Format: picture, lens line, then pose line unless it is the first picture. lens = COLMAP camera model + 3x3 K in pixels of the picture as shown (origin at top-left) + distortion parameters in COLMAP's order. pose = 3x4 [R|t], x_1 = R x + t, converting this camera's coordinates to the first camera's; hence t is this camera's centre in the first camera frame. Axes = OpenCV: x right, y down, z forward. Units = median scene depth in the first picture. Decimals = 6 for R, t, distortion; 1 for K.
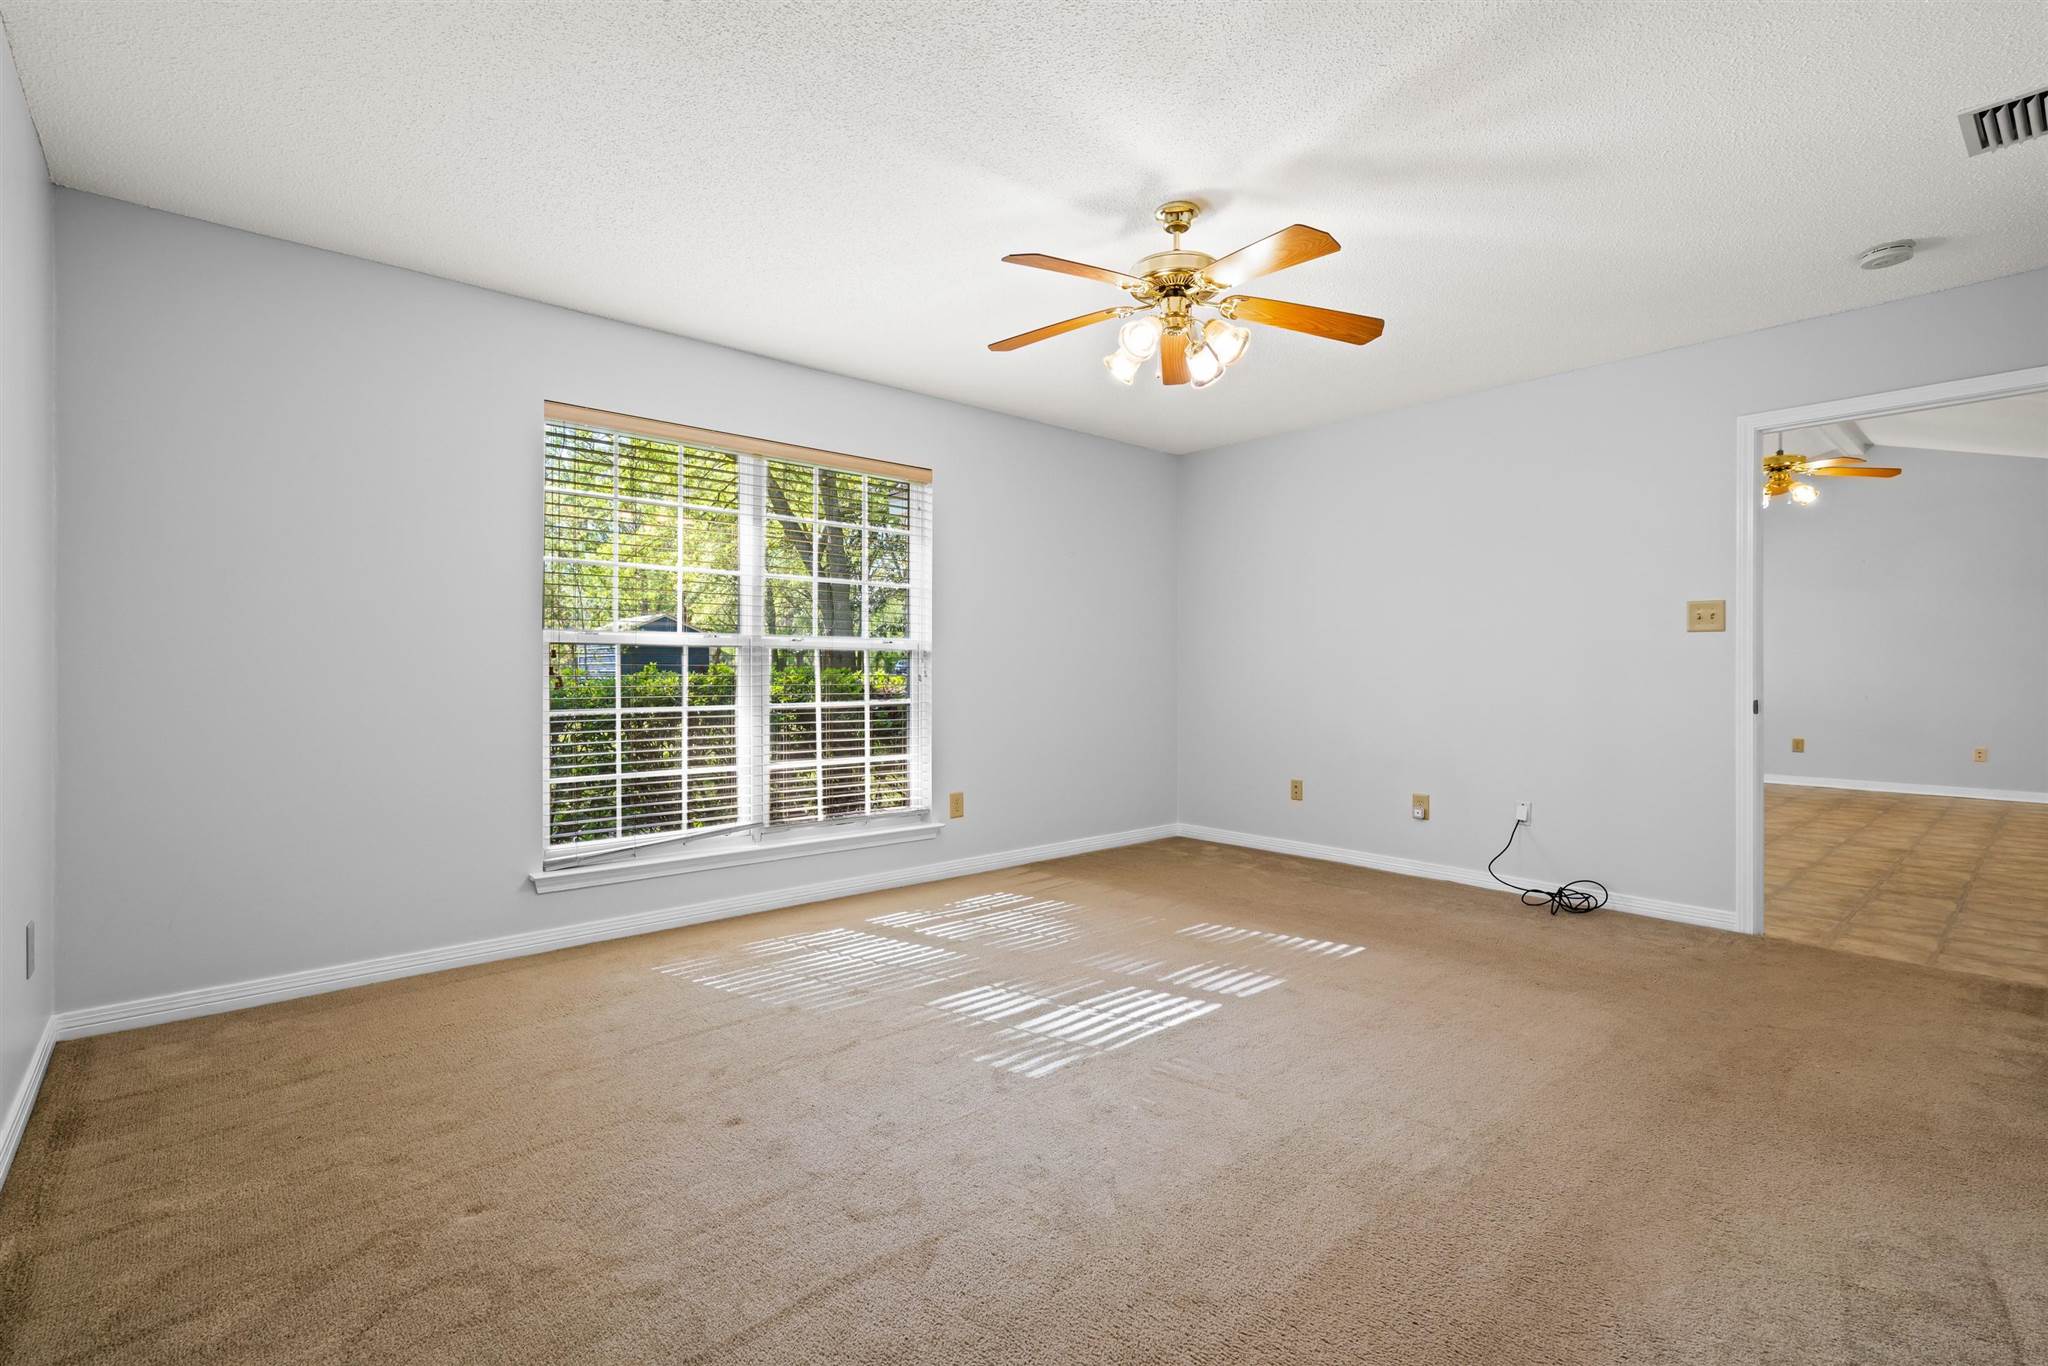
lens RADIAL K [[925.9, 0, 1024.0], [0, 925.9, 683.0], [0, 0, 1]] dist [0.001995, 0.000726]
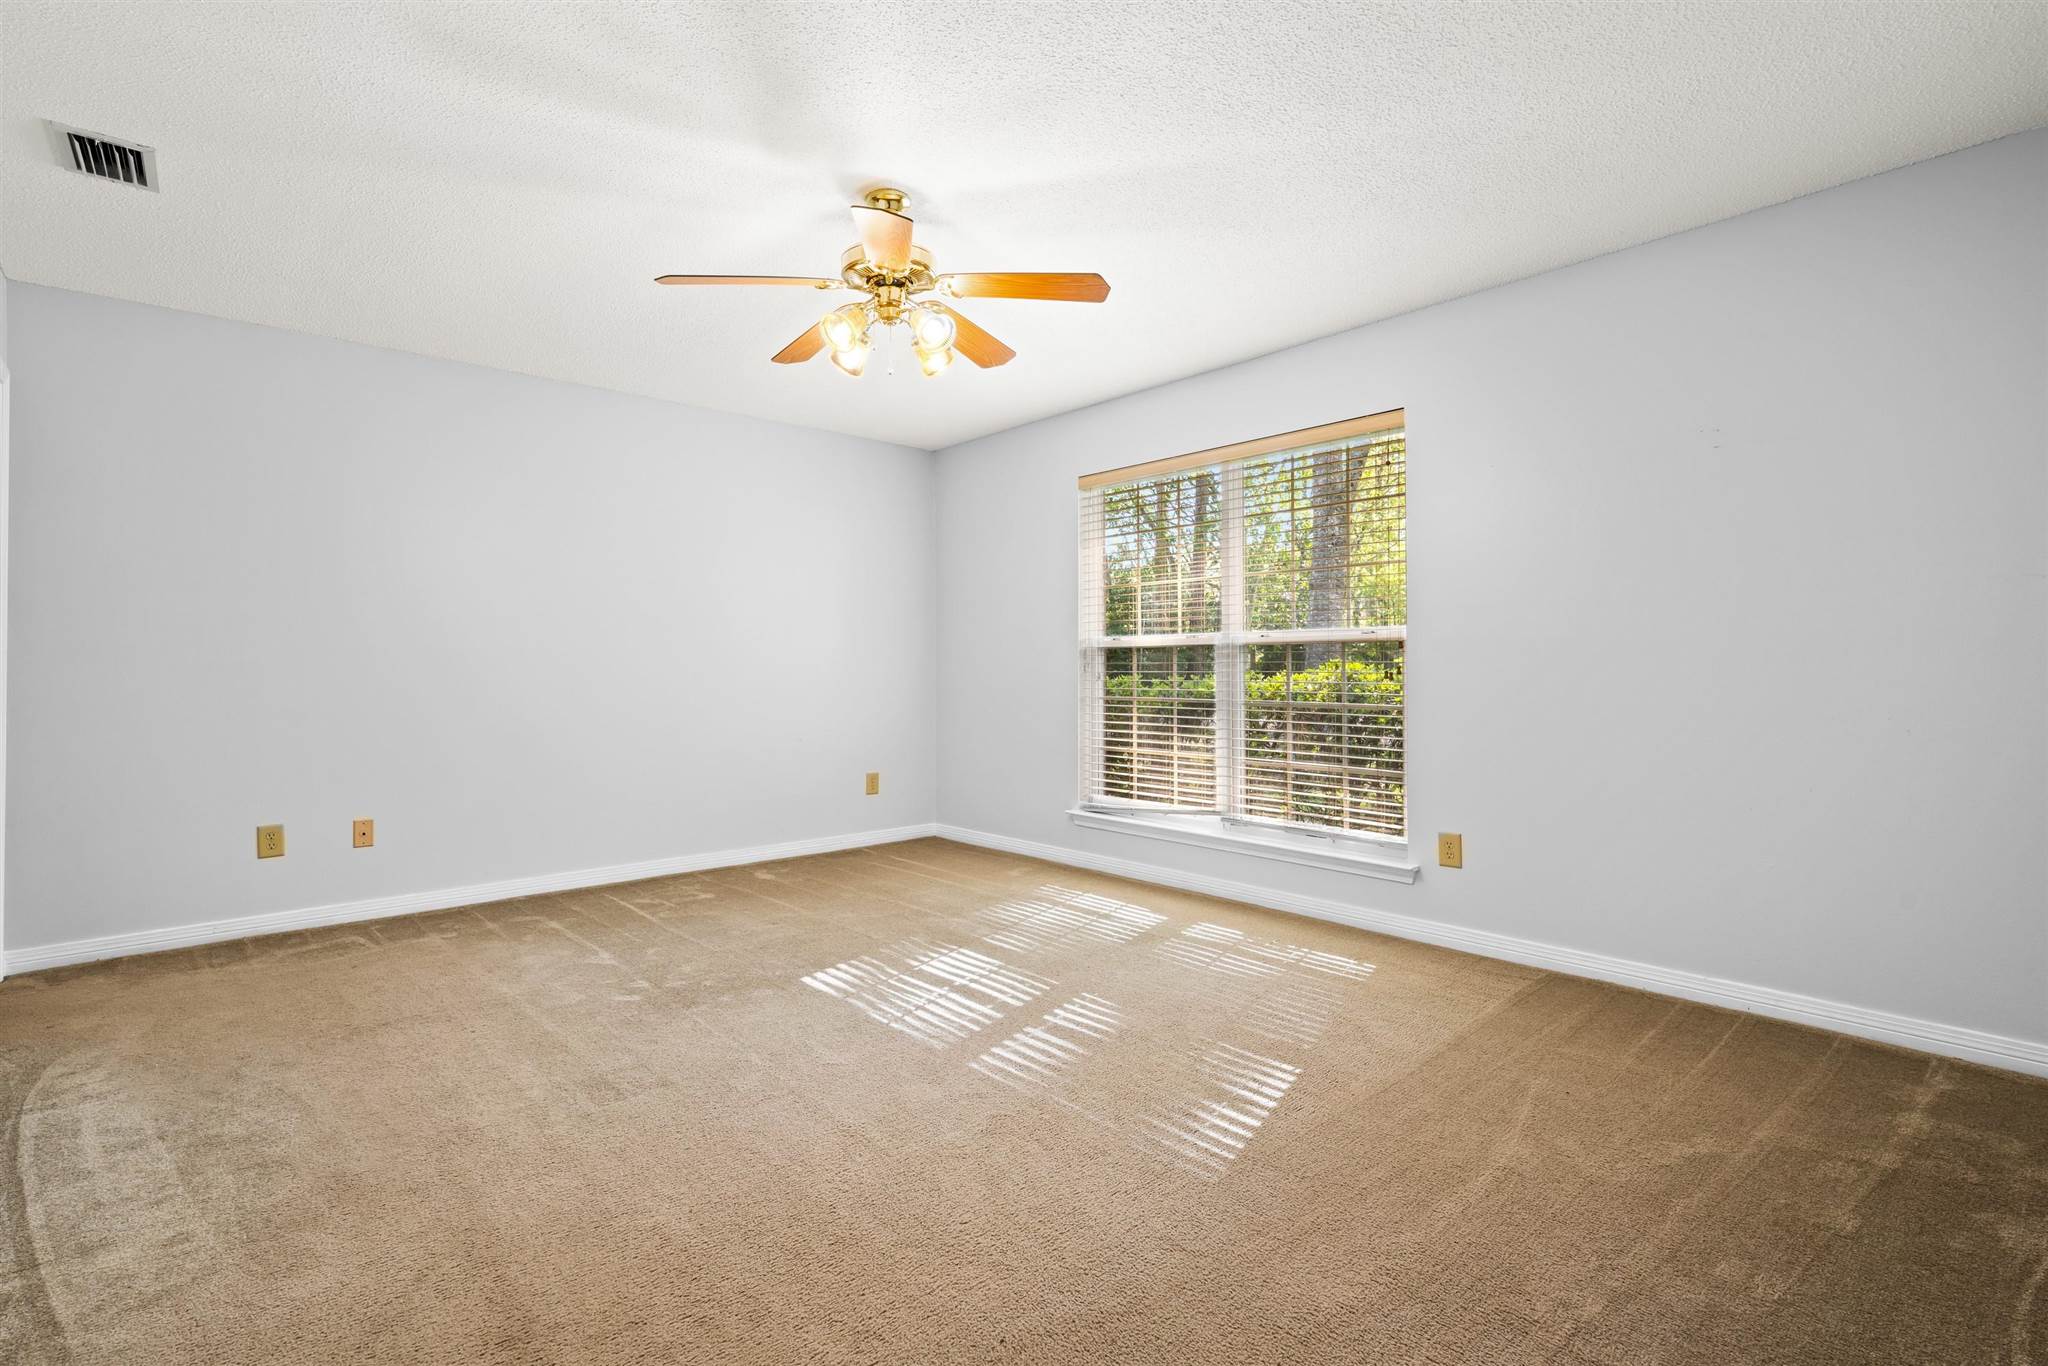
lens RADIAL K [[956.3, 0, 1025.7], [0, 956.3, 648.1], [0, 0, 1]] dist [0.001753, 0.000236]
pose [[0.000339, -0.034165, -0.999416, 1.004313], [-0.016680, 0.999277, -0.034165, 0.009111], [0.999861, 0.016682, -0.000231, 0.981646]]
